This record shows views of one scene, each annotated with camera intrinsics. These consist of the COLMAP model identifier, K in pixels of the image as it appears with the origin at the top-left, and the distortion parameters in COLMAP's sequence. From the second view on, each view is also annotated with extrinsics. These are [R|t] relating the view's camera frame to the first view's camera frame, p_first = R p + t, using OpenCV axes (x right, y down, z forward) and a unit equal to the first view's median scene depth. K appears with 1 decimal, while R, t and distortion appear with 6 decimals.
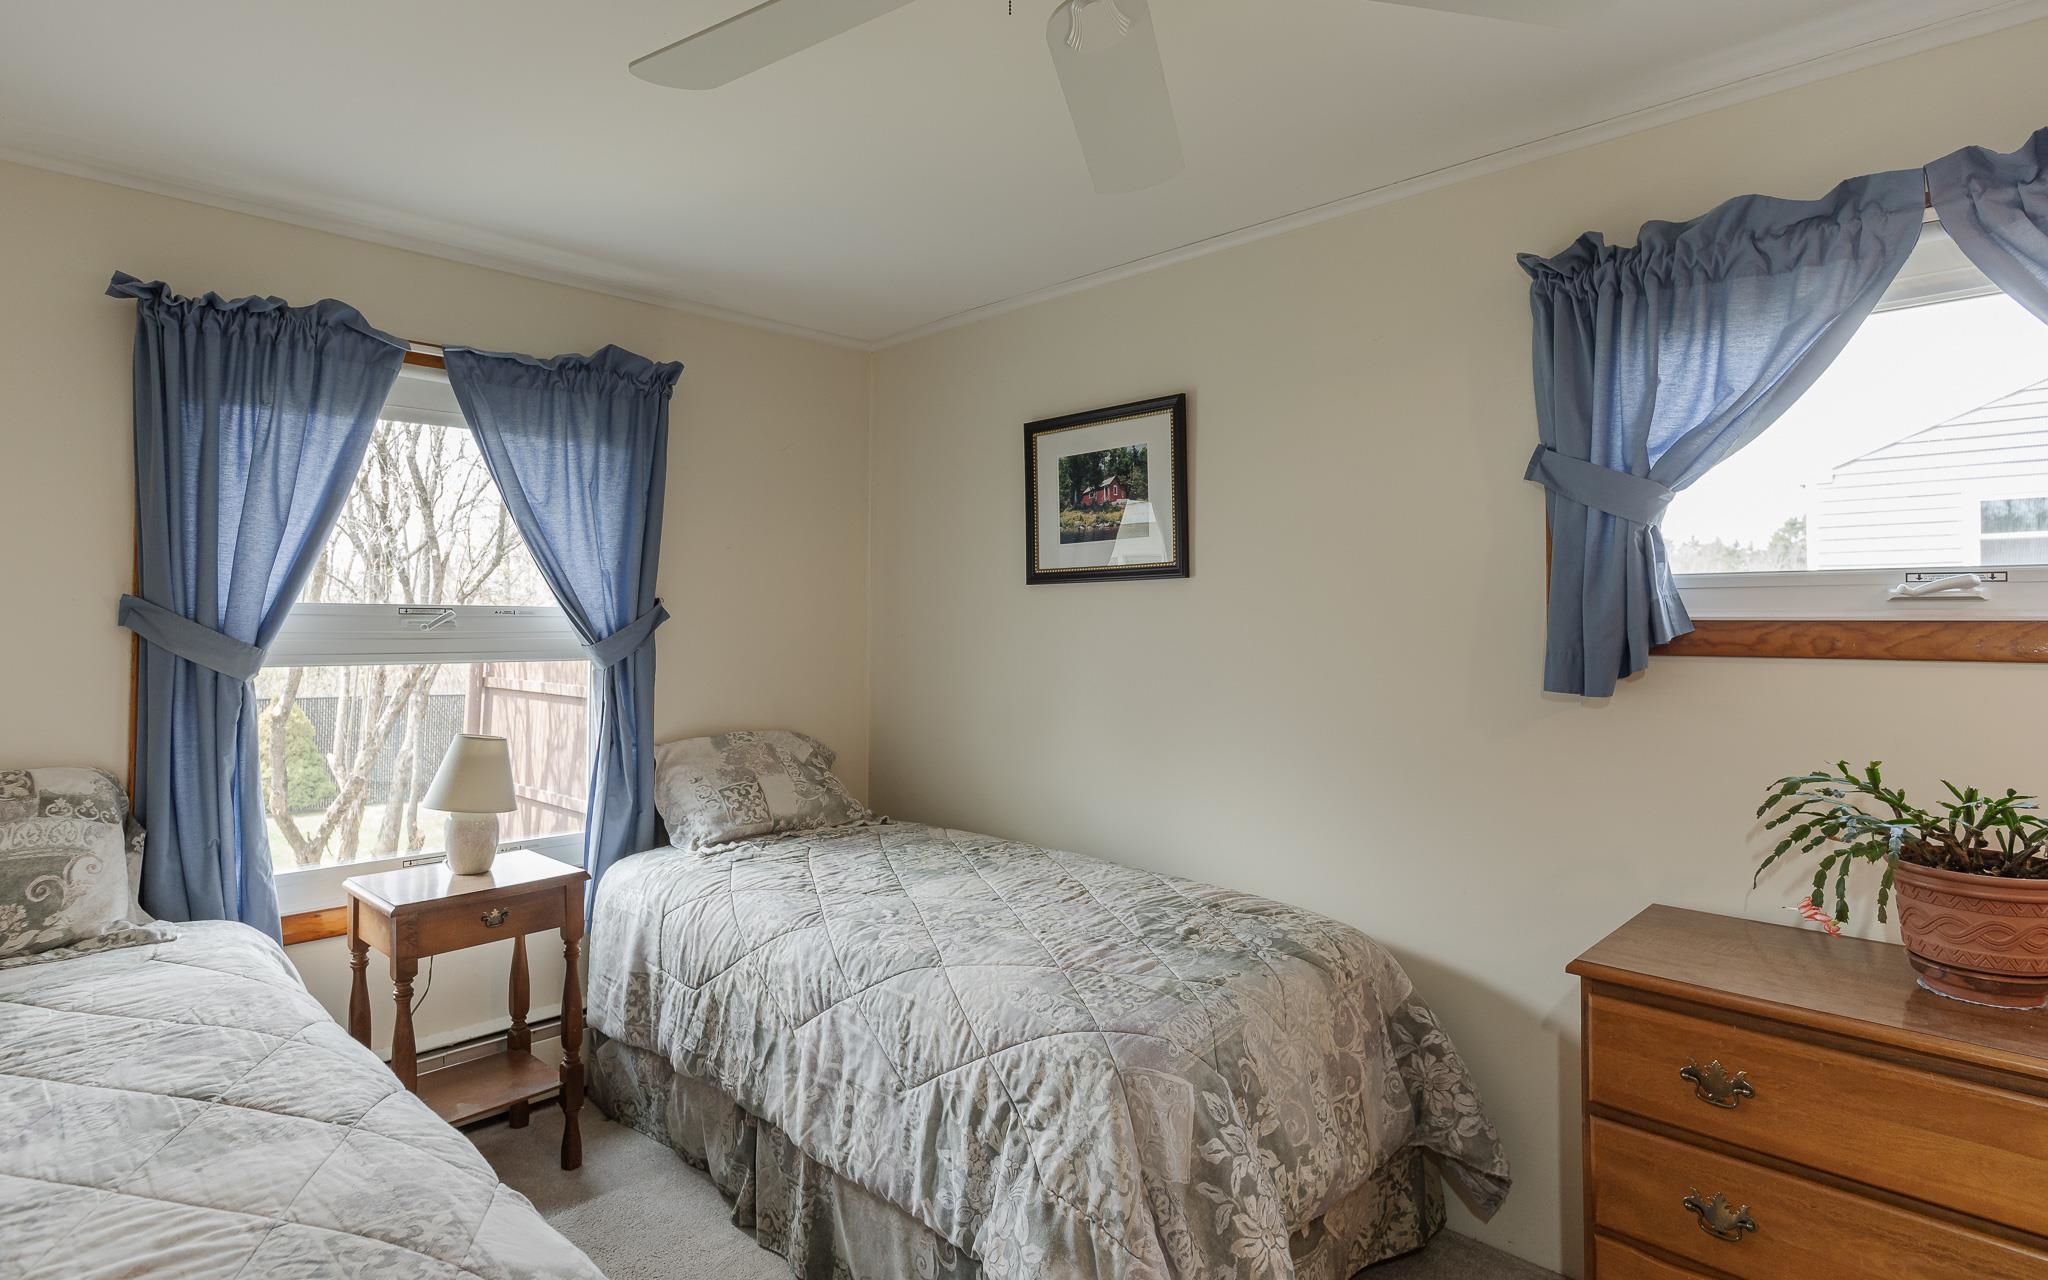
lens RADIAL K [[1077.5, 0, 1024.8], [0, 1077.5, 611.4], [0, 0, 1]] dist [-0.001961, -0.001013]
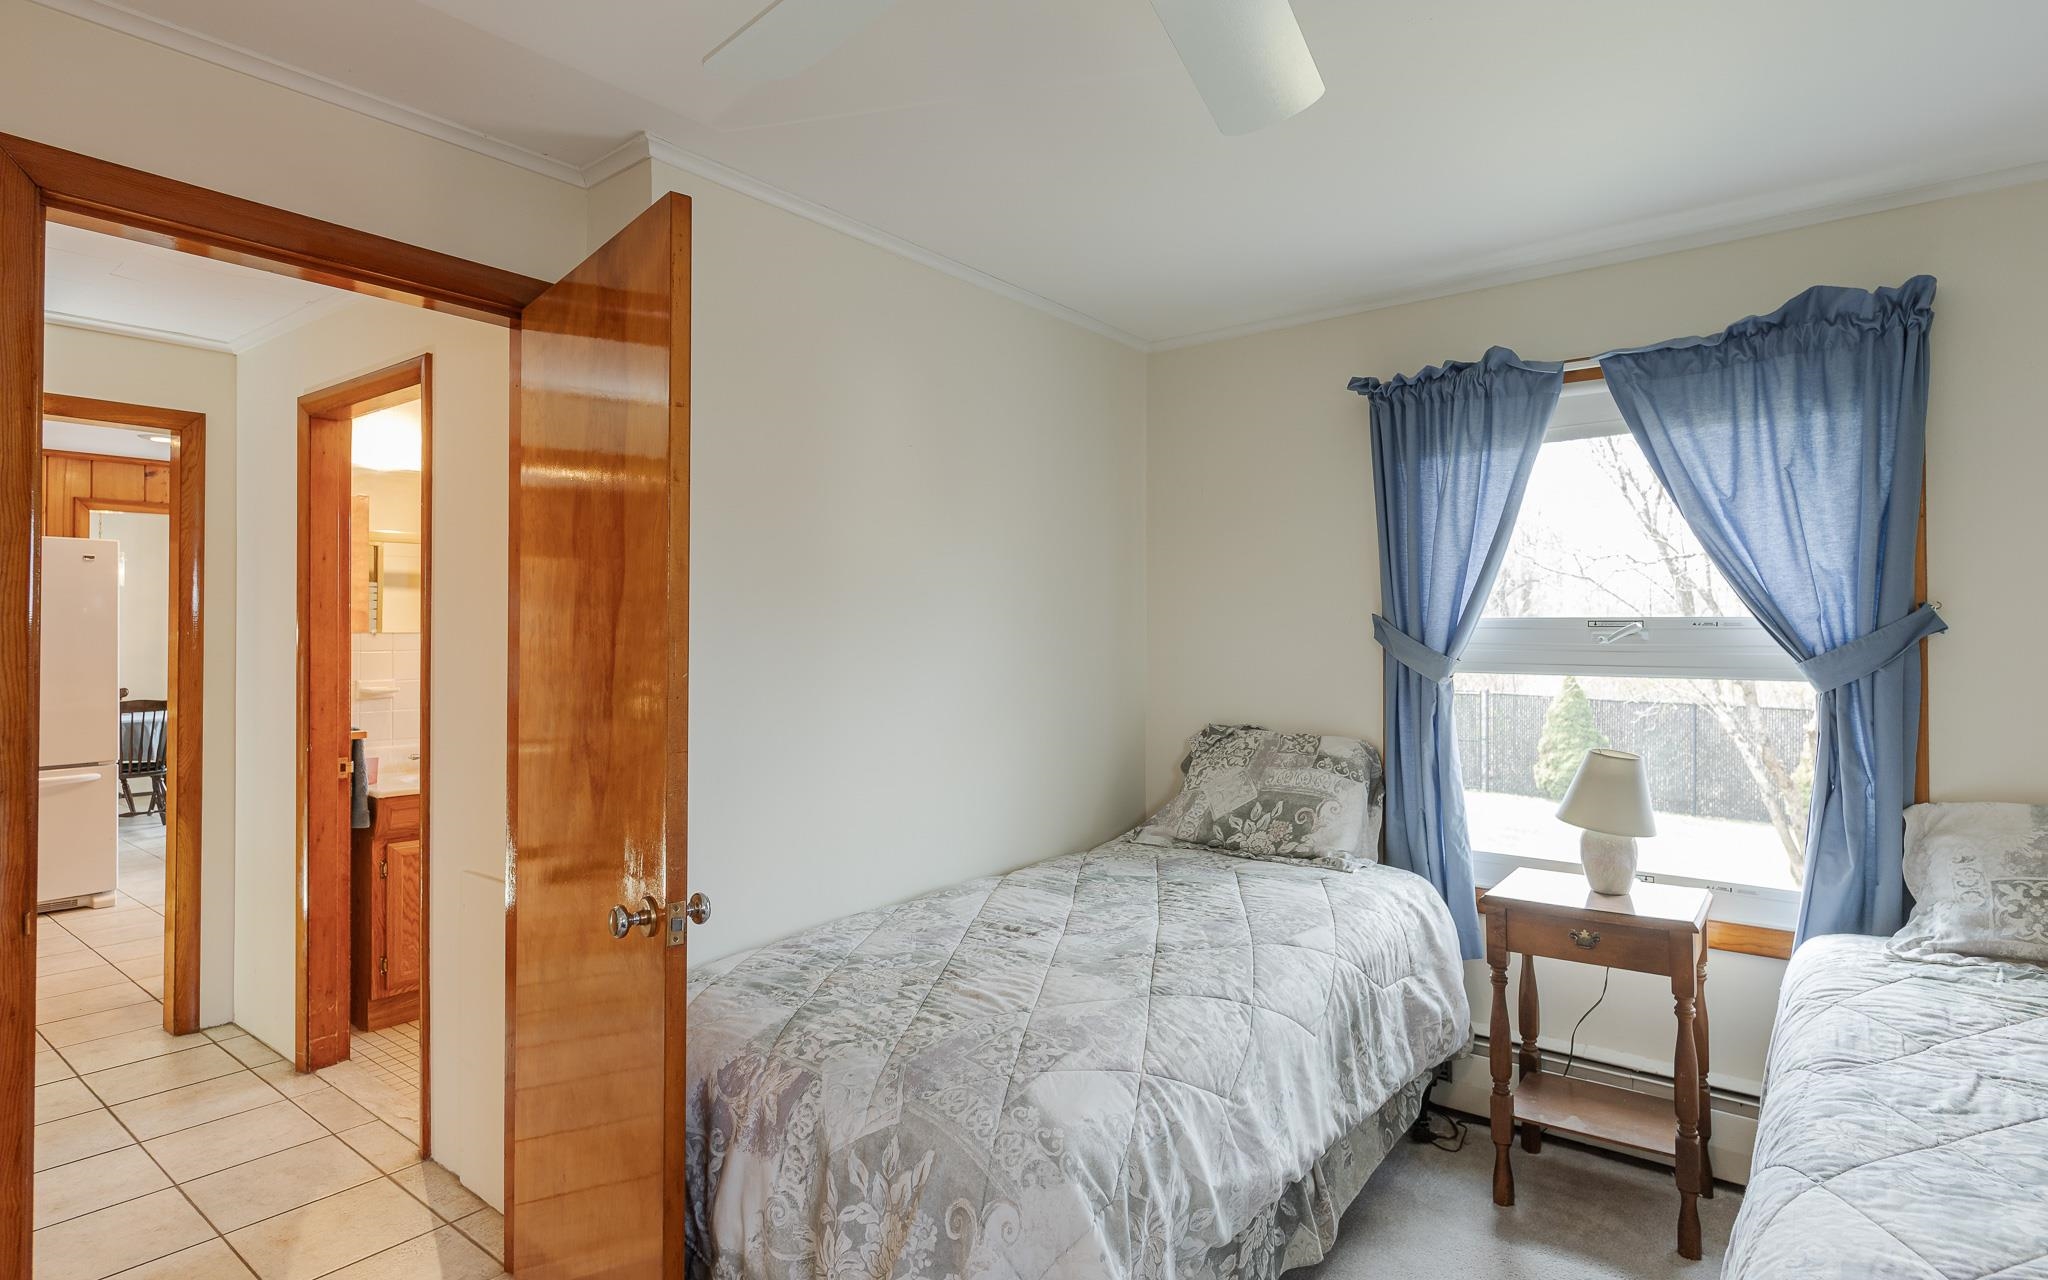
lens RADIAL K [[1077.8, 0, 1024.0], [0, 1077.8, 640.0], [0, 0, 1]] dist [-0.000342, 0.000848]
pose [[0.085537, 0.005945, -0.996317, 0.435112], [0.009347, 0.999933, 0.006769, 0.003387], [0.996291, -0.009891, 0.085476, 0.416792]]
